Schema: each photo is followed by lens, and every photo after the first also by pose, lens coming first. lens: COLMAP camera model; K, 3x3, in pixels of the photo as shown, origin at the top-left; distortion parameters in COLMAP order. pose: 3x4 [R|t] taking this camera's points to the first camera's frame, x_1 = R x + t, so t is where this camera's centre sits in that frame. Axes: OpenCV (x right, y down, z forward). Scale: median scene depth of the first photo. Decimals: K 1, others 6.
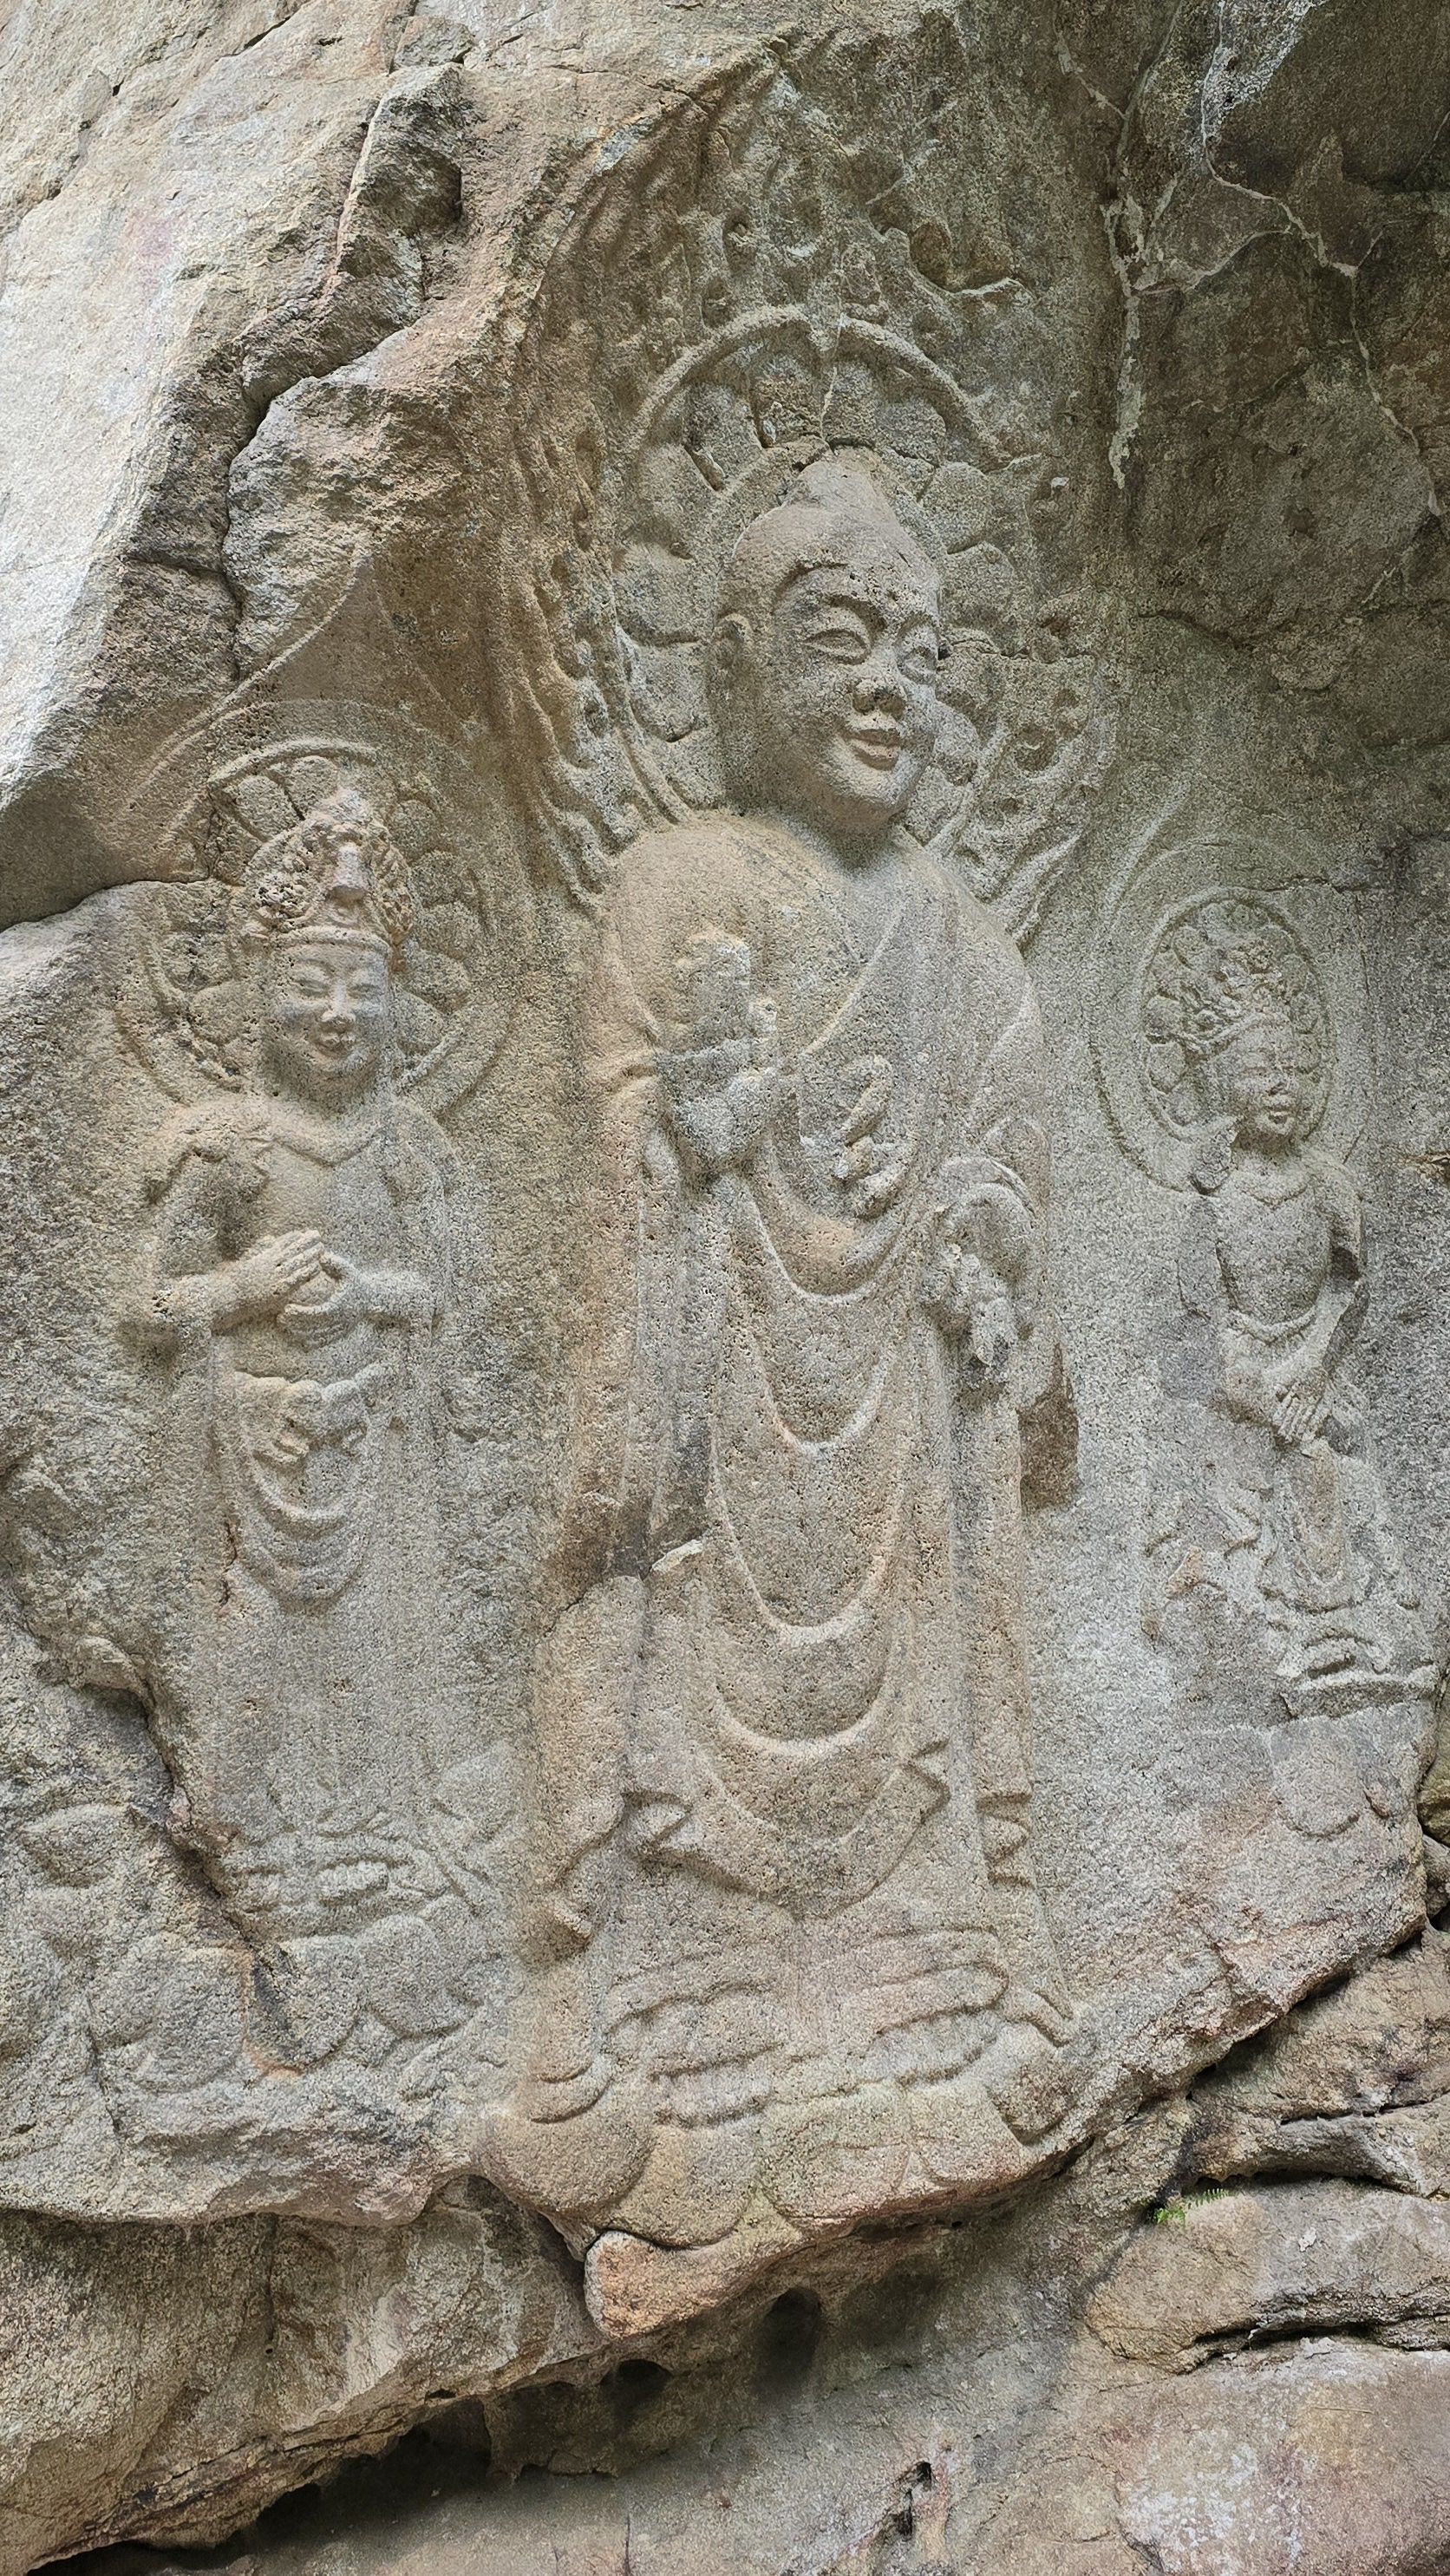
lens RADIAL K [[2336.3, 0, 782.2], [0, 2336.3, 1255.4], [0, 0, 1]] dist [0.049302, 0.000000]
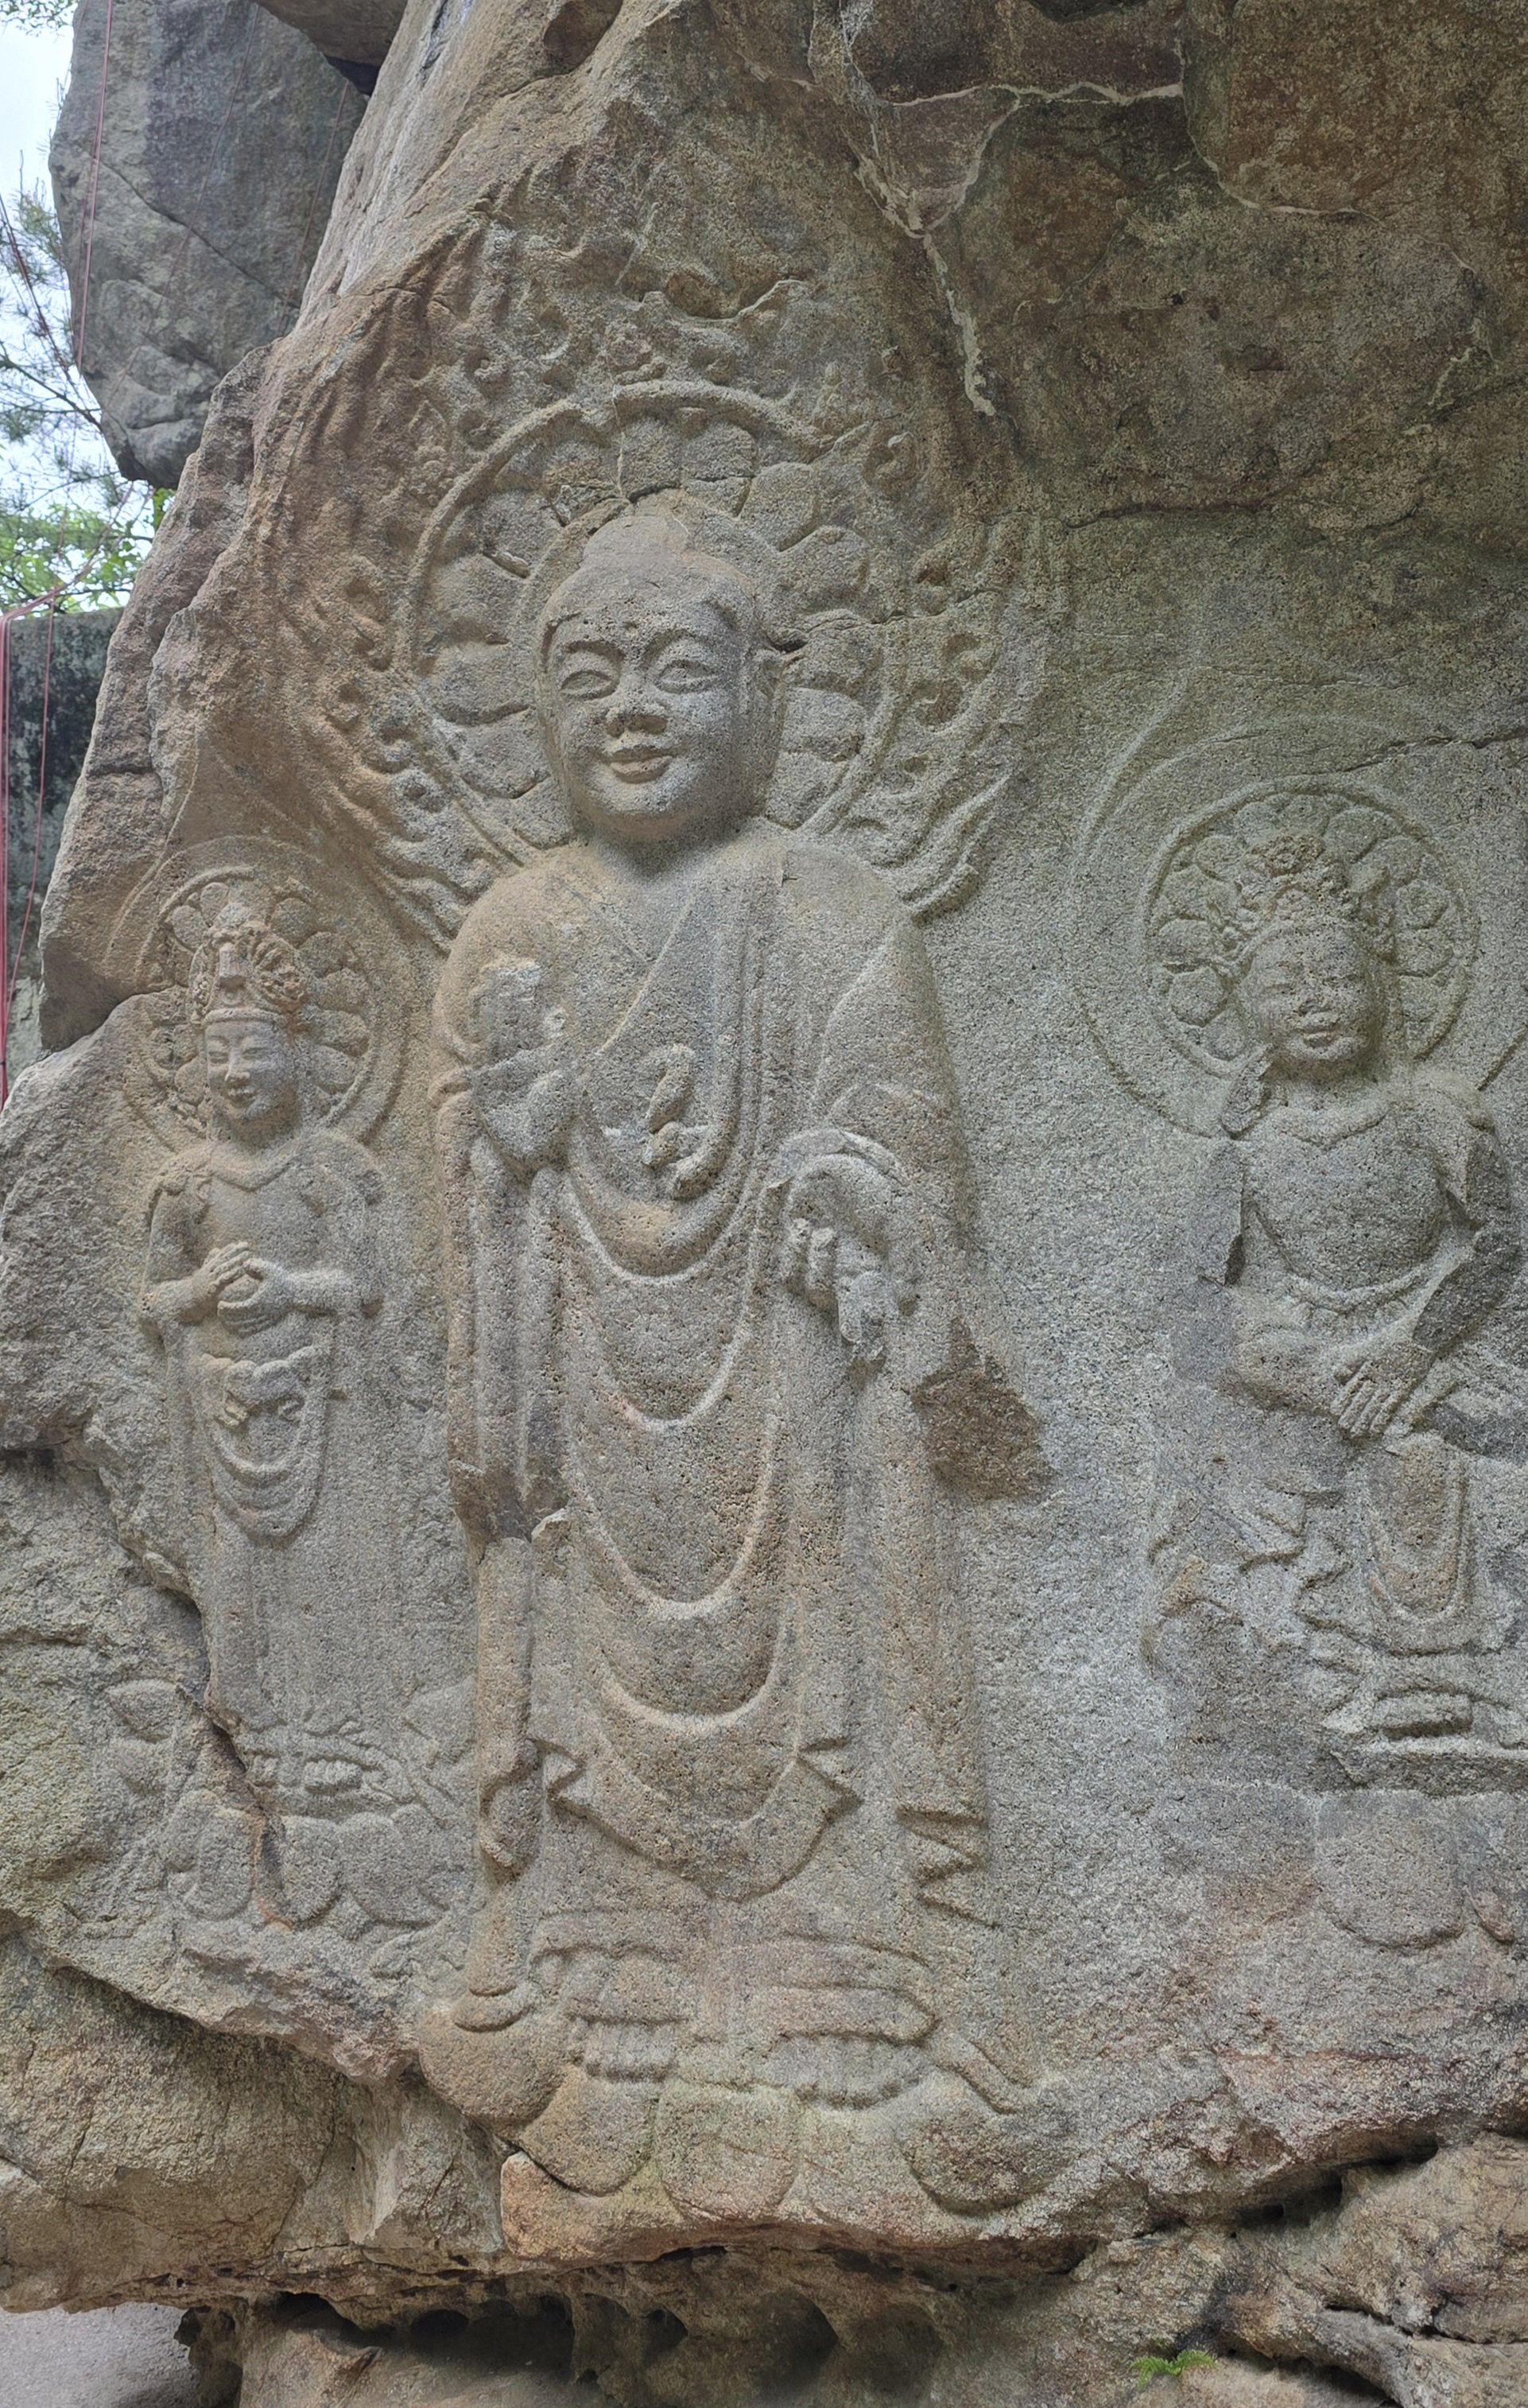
lens RADIAL K [[2124.2, 0, 746.7], [0, 2124.2, 1001.7], [0, 0, 1]] dist [0.091024, -0.123738]
pose [[0.622056, -0.120276, -0.773679, 0.808879], [0.049512, 0.992196, -0.114438, 0.005745], [0.781405, 0.032881, 0.623157, 0.431875]]
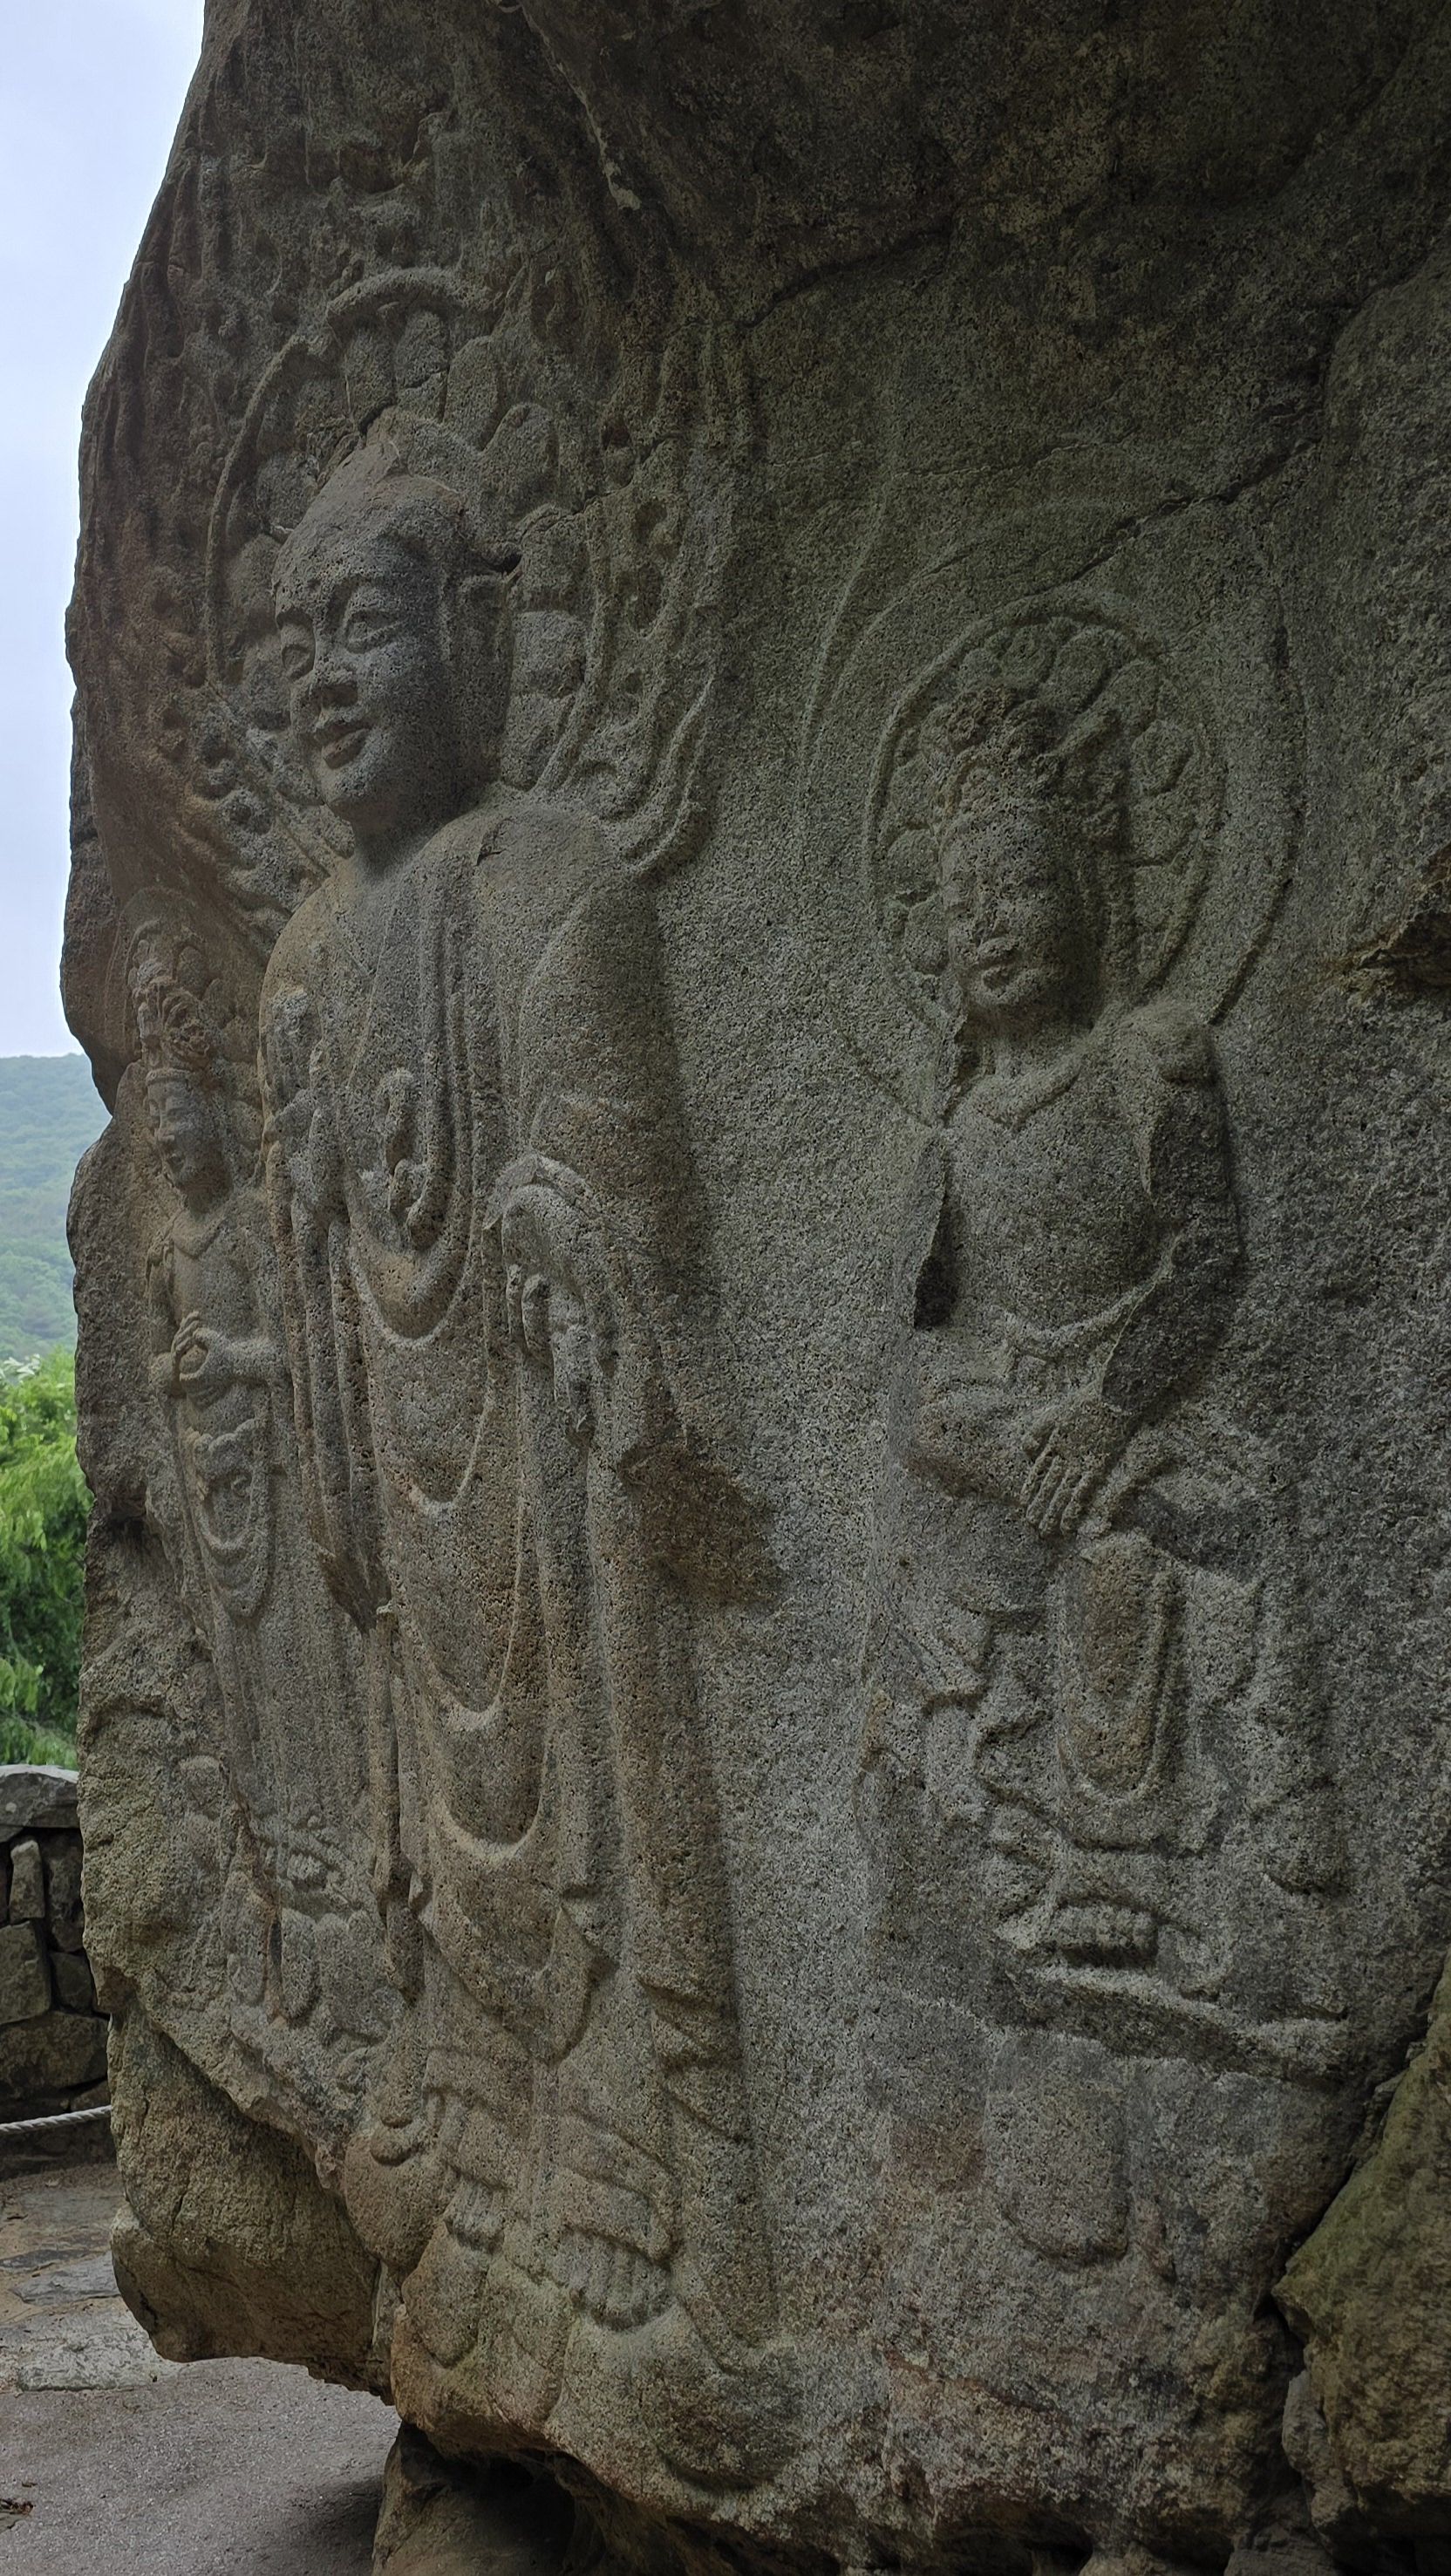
lens RADIAL K [[2336.4, 0, 590.0], [0, 2336.4, 1174.6], [0, 0, 1]] dist [0.049302, 0.000000]
pose [[0.058509, -0.099770, -0.993289, 0.936793], [0.077654, 0.992433, -0.095110, 0.045587], [0.995262, -0.071568, 0.065814, 1.019286]]
